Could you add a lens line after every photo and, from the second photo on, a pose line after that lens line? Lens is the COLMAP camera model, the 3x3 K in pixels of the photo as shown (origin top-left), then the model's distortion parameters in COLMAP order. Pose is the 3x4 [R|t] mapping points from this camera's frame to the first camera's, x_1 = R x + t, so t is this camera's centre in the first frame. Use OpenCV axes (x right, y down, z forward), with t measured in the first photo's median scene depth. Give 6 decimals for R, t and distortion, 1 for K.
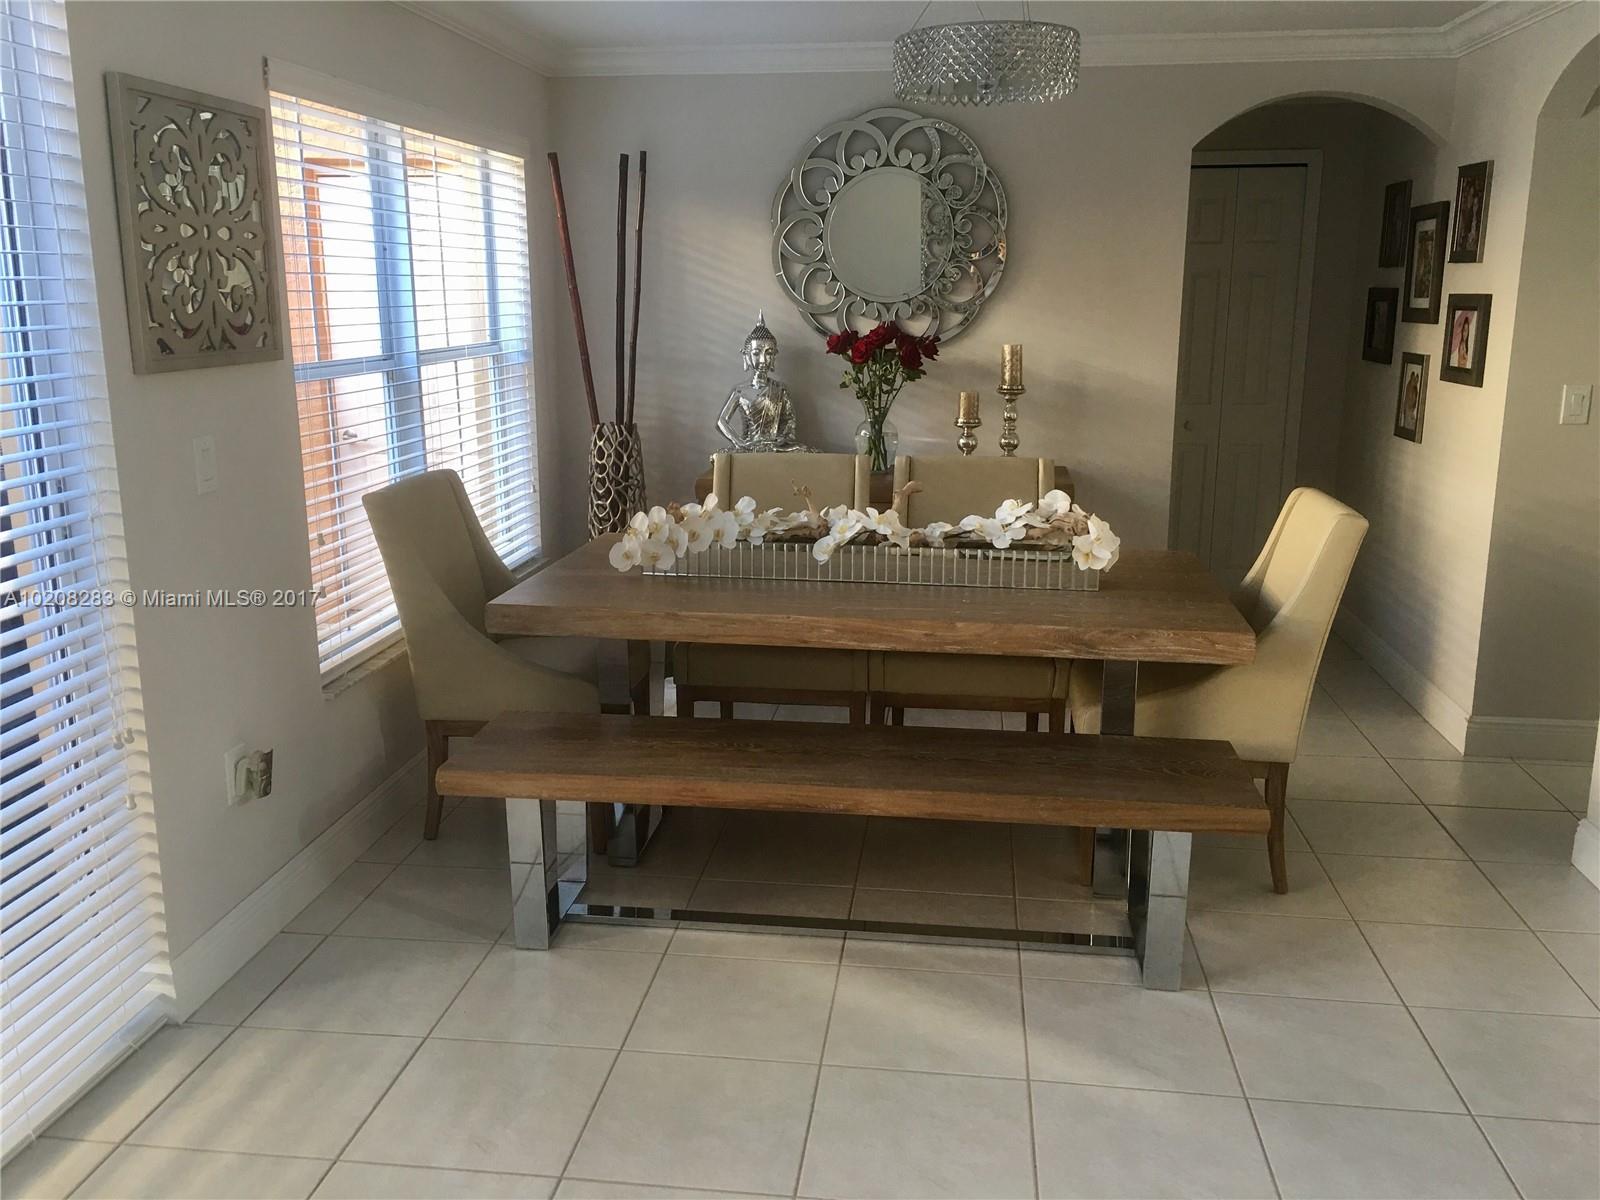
lens RADIAL K [[1363.5, 0, 791.5], [0, 1363.5, 573.5], [0, 0, 1]] dist [0.072085, -0.084285]
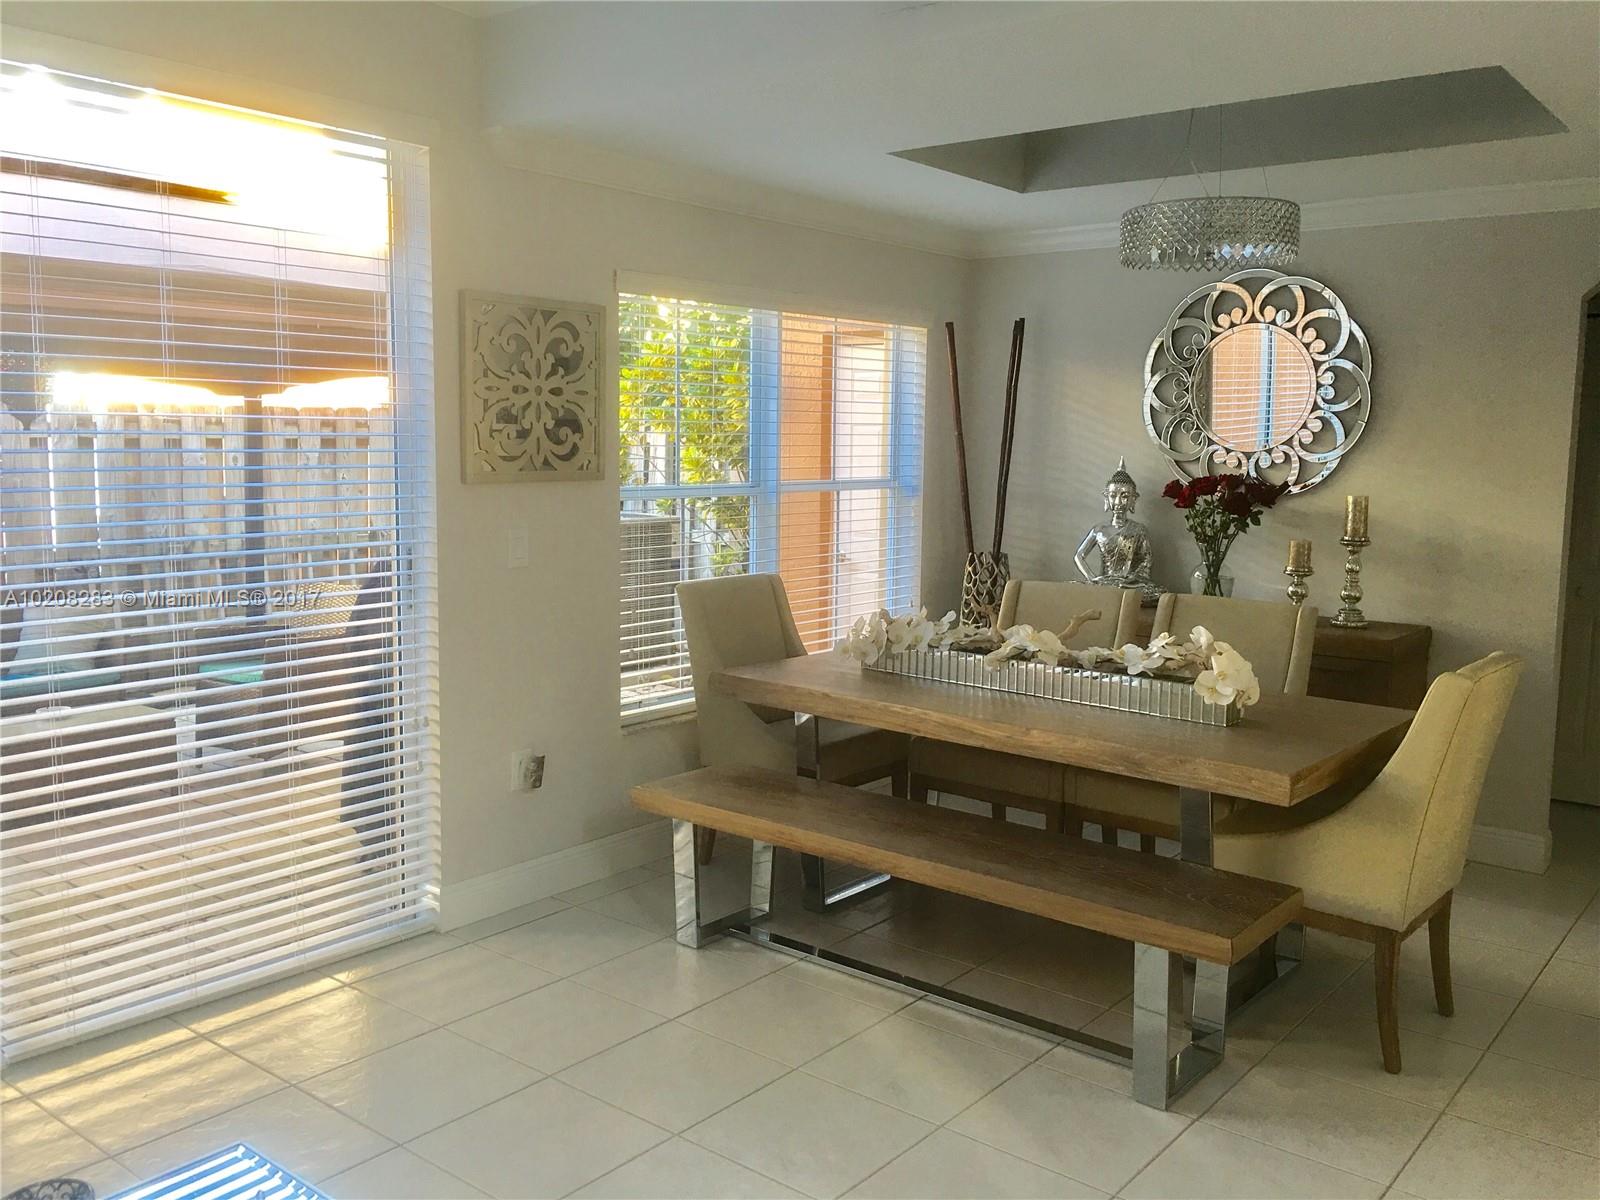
lens RADIAL K [[1363.5, 0, 791.5], [0, 1363.5, 573.5], [0, 0, 1]] dist [0.072085, -0.084285]
pose [[0.848218, 0.066841, -0.525413, 0.434551], [-0.123372, 0.989652, -0.073269, 0.013151], [0.515078, 0.126969, 0.847687, -0.049815]]
